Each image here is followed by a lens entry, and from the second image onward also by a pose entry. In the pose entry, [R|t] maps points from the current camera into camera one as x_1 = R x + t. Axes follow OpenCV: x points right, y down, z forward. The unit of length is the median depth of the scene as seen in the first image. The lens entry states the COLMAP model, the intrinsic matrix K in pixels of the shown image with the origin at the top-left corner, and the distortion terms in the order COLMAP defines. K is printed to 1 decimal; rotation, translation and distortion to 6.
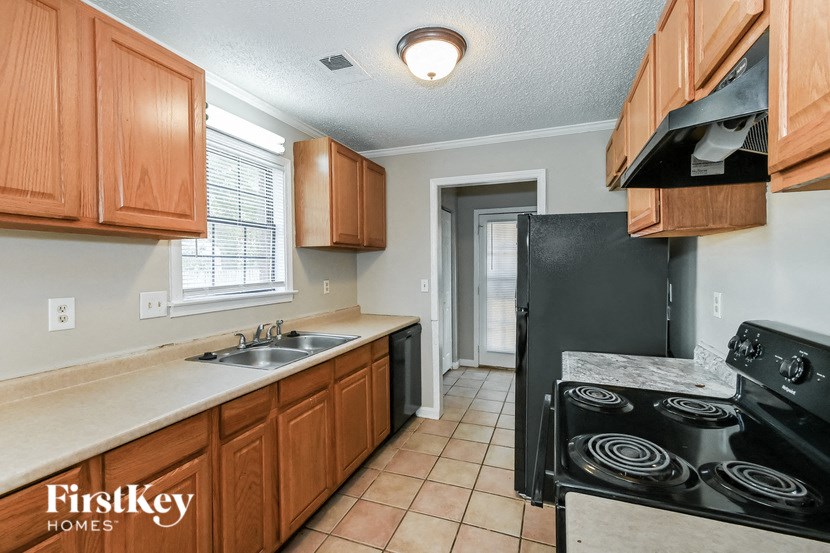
lens RADIAL K [[376.1, 0, 415.0], [0, 376.1, 276.5], [0, 0, 1]] dist [0.013712, 0.000128]
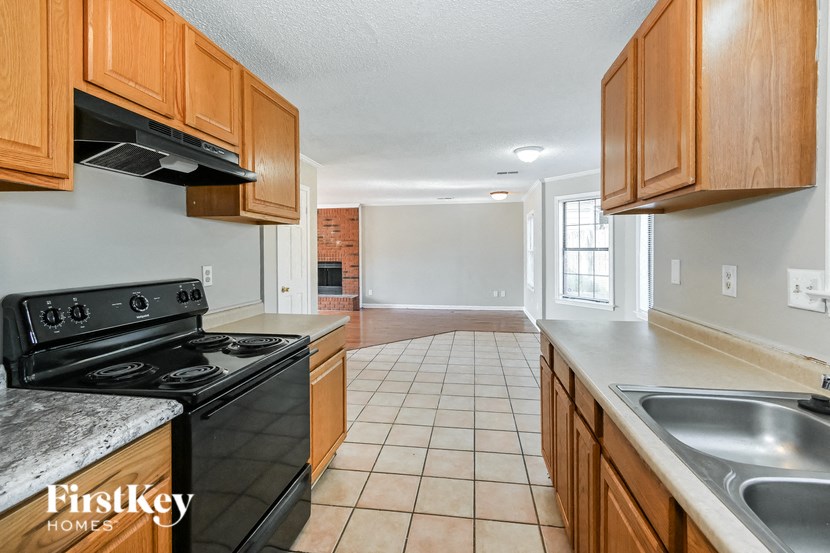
lens RADIAL K [[386.6, 0, 418.4], [0, 386.6, 257.9], [0, 0, 1]] dist [-0.000015, 0.000001]
pose [[-0.979754, 0.010237, -0.199943, 0.110333], [0.000725, 0.998867, 0.047591, -0.014395], [0.200204, 0.046483, -0.978651, 1.877088]]
